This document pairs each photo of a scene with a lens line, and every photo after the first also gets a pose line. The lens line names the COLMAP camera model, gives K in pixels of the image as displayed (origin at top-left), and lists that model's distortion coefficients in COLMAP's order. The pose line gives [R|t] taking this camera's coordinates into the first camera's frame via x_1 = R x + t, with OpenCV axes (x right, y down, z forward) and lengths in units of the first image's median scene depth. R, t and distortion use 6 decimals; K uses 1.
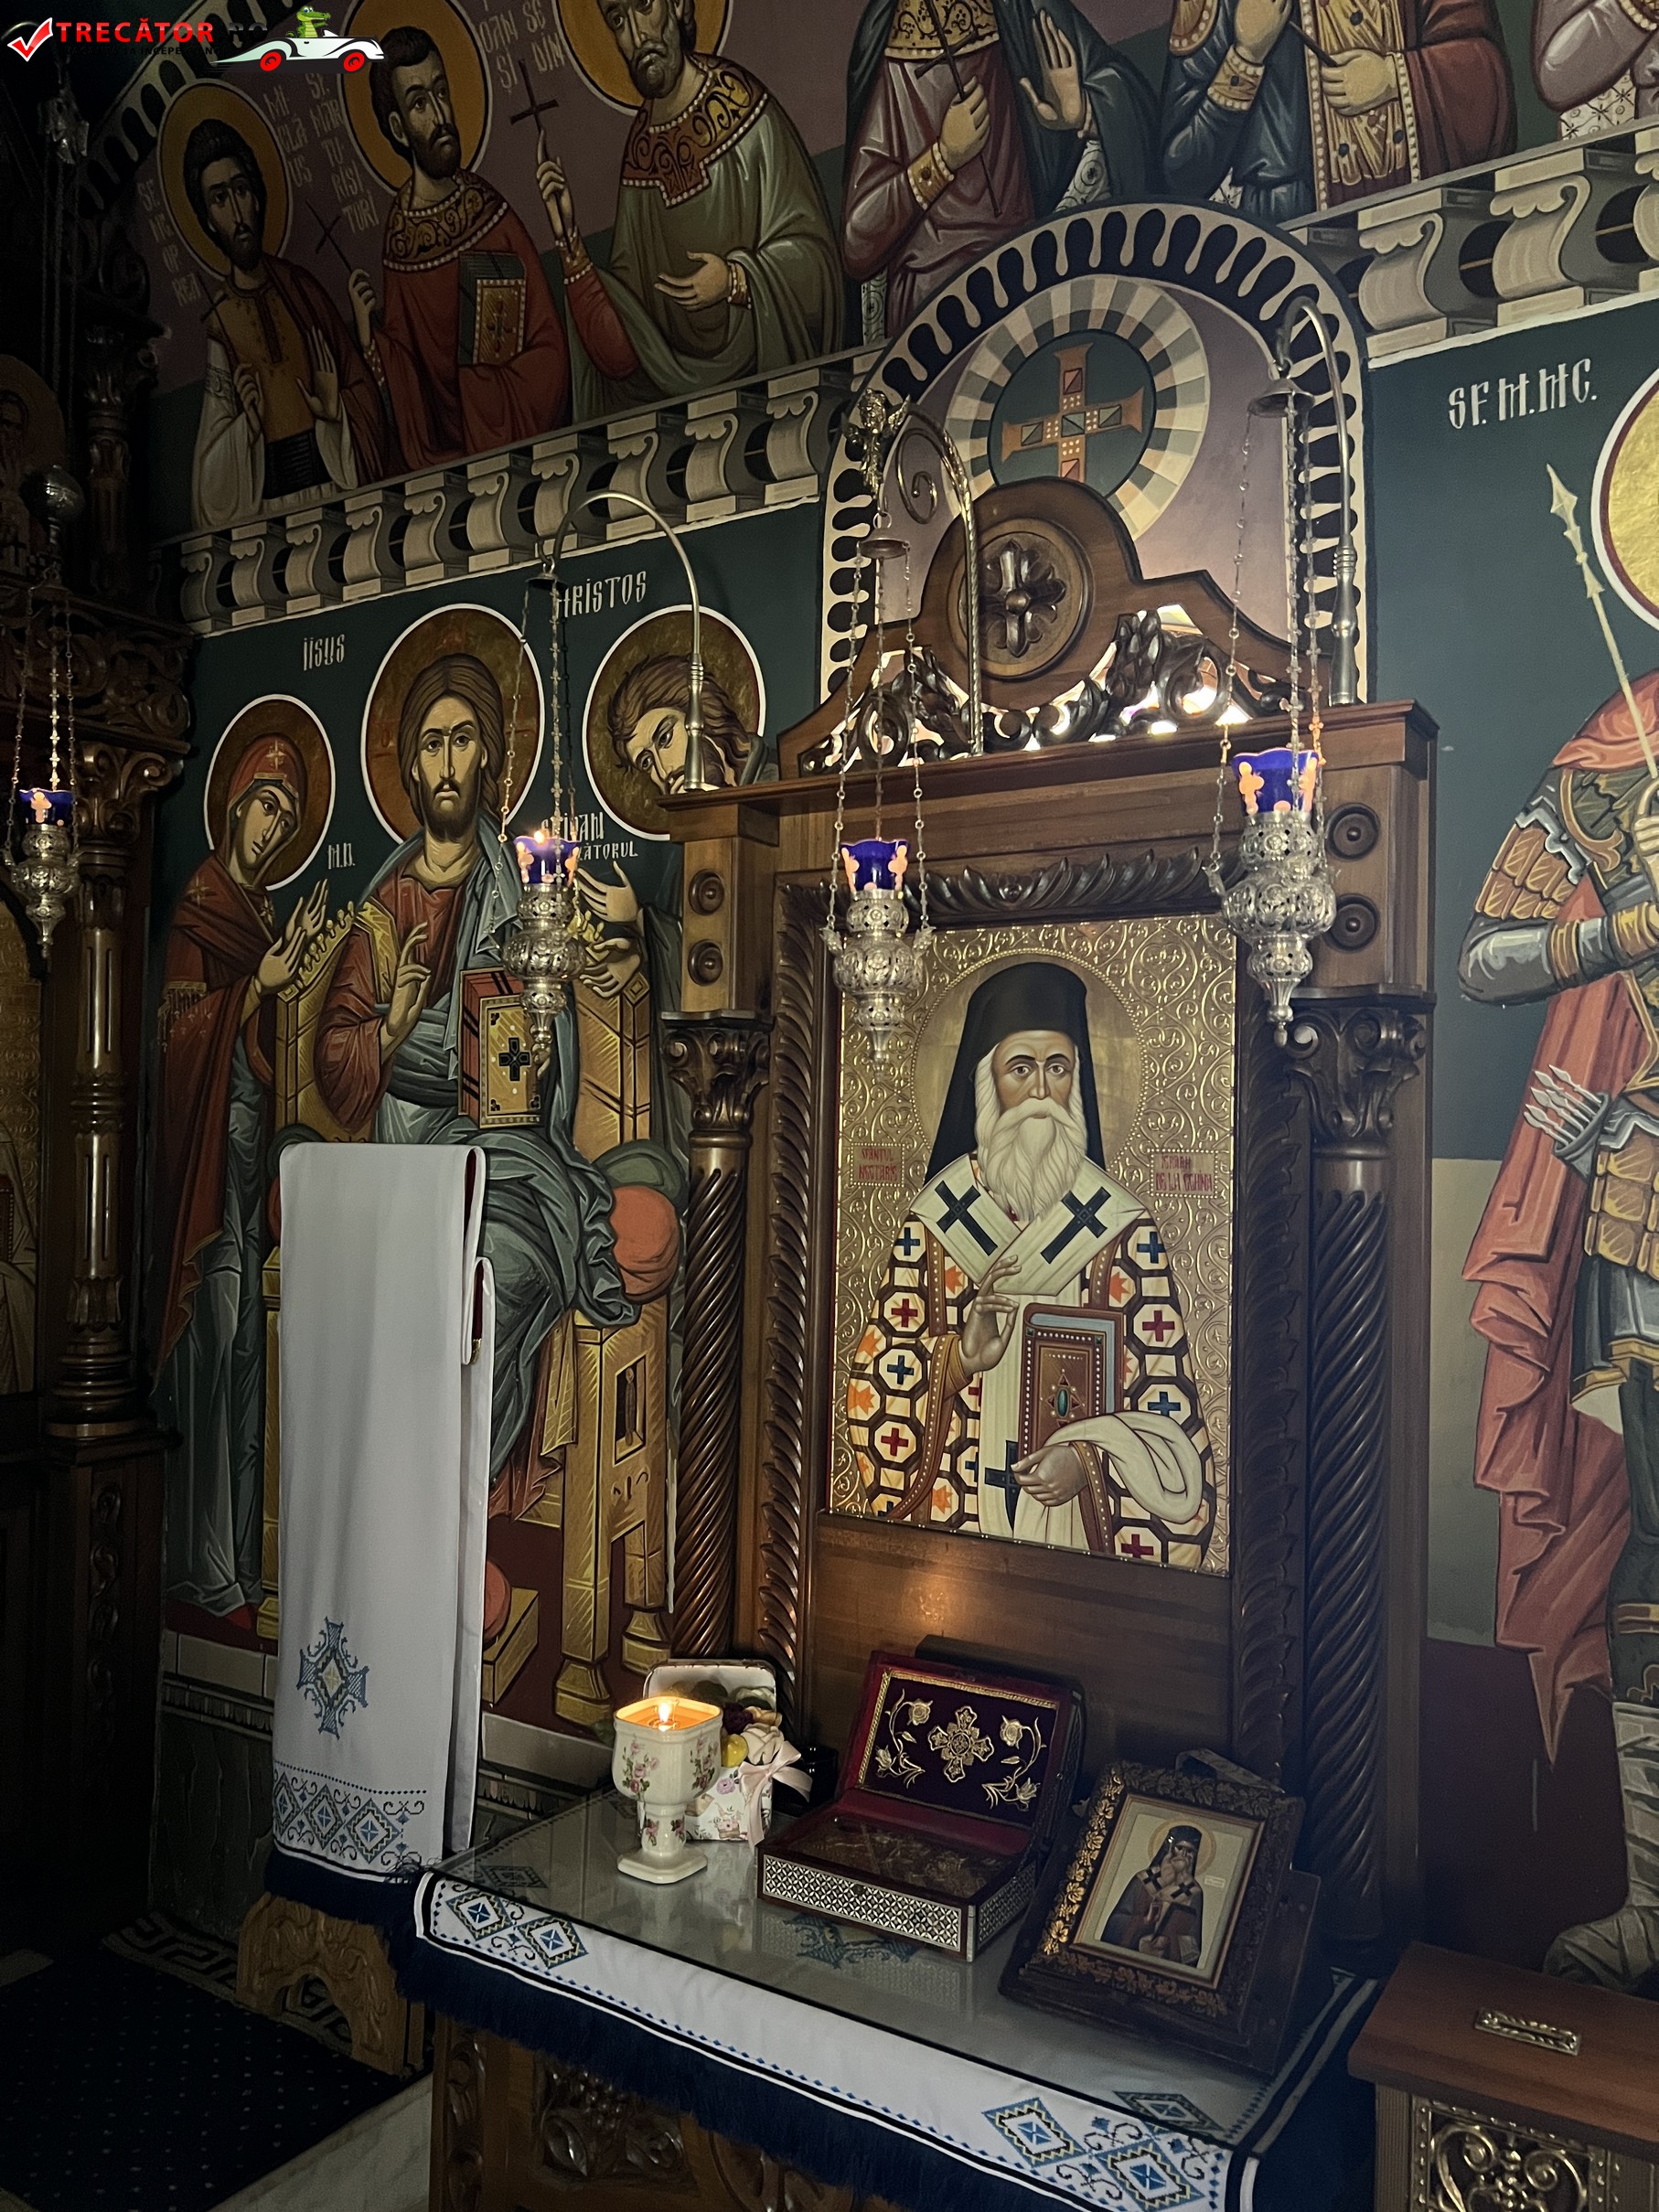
lens RADIAL K [[1662.4, 0, 835.9], [0, 1662.4, 1102.5], [0, 0, 1]] dist [0.042755, -0.048778]
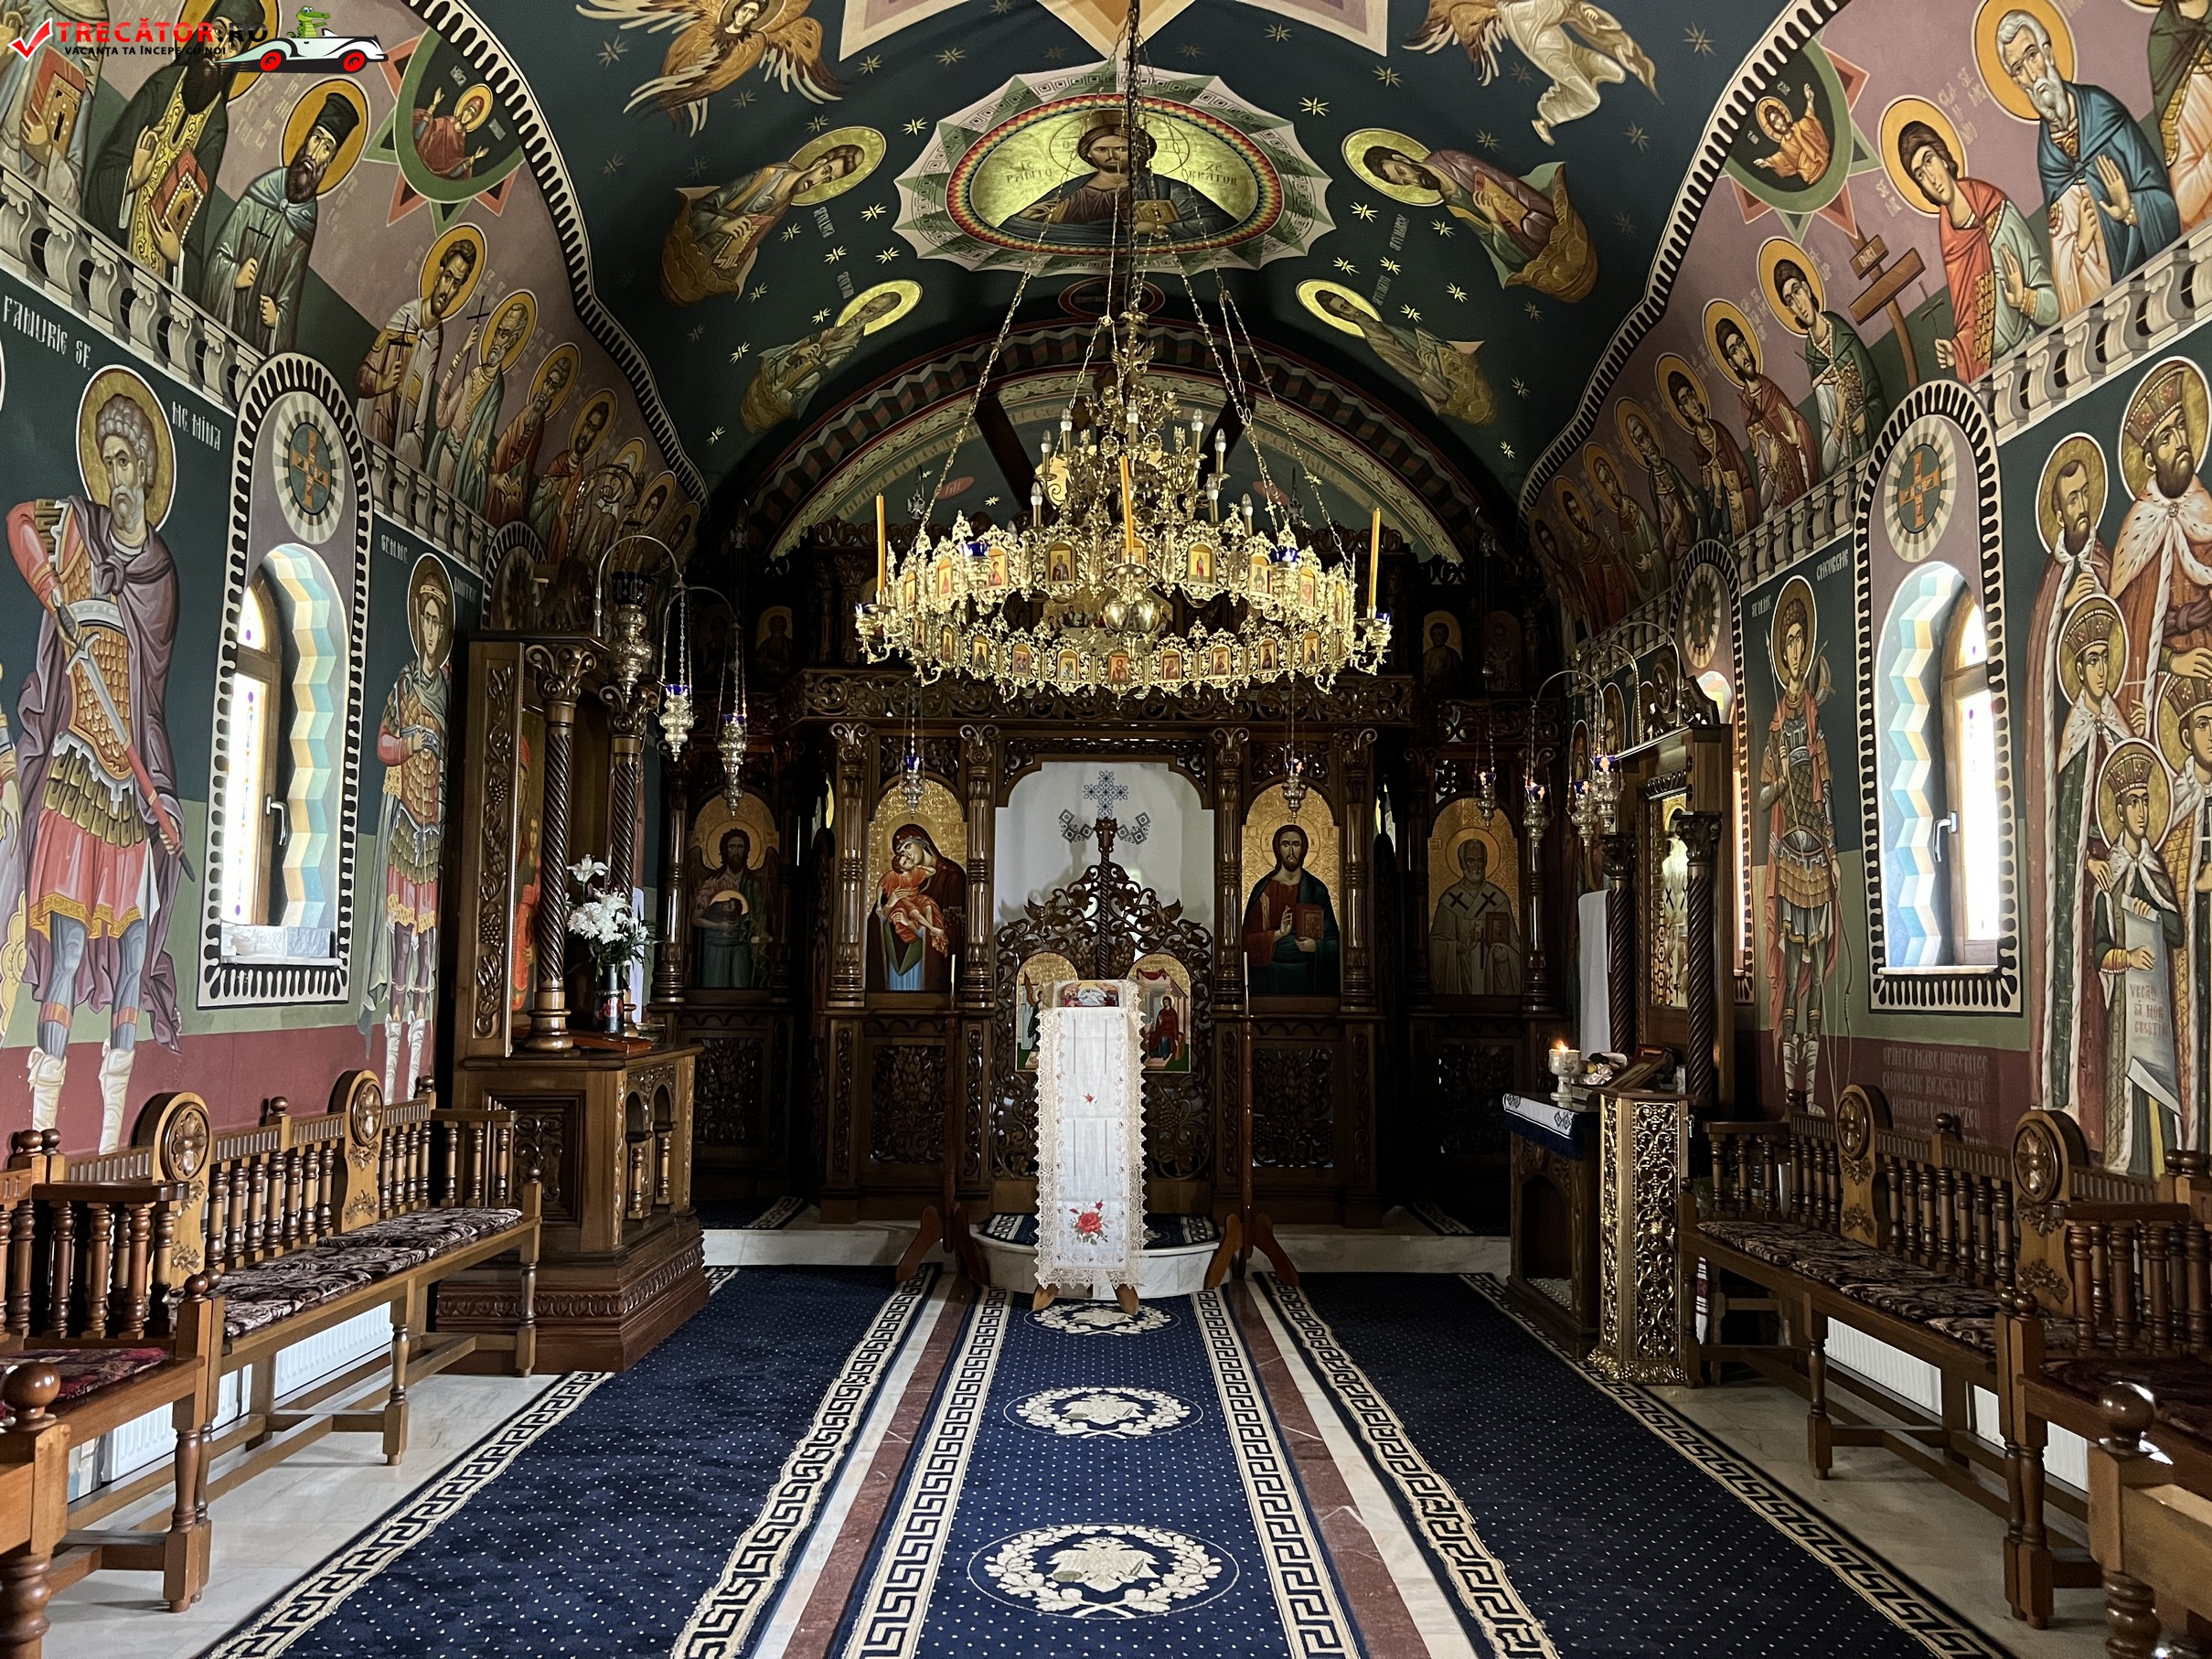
lens RADIAL K [[1662.4, 0, 1099.3], [0, 1662.4, 812.7], [0, 0, 1]] dist [0.042755, -0.048778]
pose [[0.533628, -0.089629, -0.840956, 2.034377], [0.016669, 0.995290, -0.095501, 0.184590], [0.845555, 0.036944, 0.532608, -1.409222]]
